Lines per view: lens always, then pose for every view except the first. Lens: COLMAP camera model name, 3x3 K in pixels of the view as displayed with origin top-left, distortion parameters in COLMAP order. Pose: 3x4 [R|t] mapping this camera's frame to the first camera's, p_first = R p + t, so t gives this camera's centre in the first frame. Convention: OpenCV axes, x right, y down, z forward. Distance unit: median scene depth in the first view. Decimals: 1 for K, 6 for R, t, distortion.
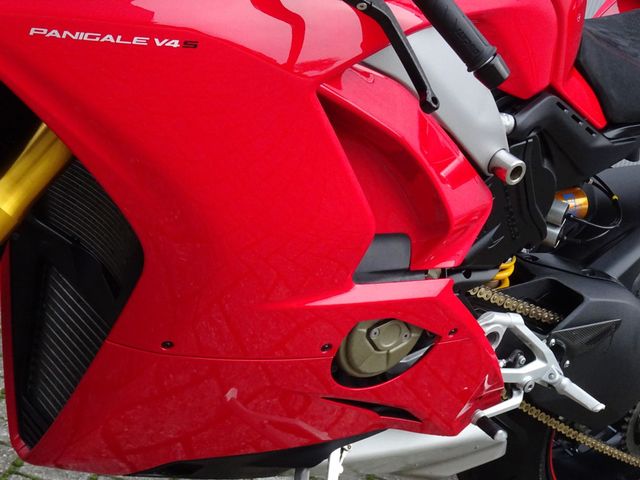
lens RADIAL K [[1354.2, 0, 318.9], [0, 1354.2, 242.1], [0, 0, 1]] dist [-0.071530, 0.000000]
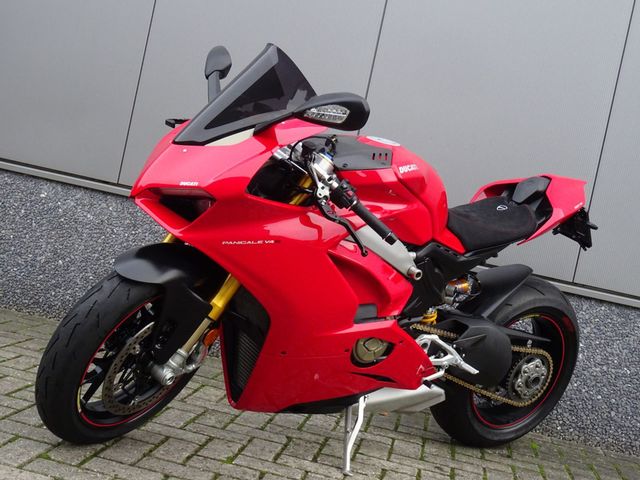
lens RADIAL K [[890.3, 0, 321.8], [0, 890.3, 238.9], [0, 0, 1]] dist [-0.009574, 0.000000]
pose [[0.988514, -0.103126, -0.110476, 0.145035], [0.089854, 0.988817, -0.119030, 0.057173], [0.121515, 0.107736, 0.986725, -0.597433]]
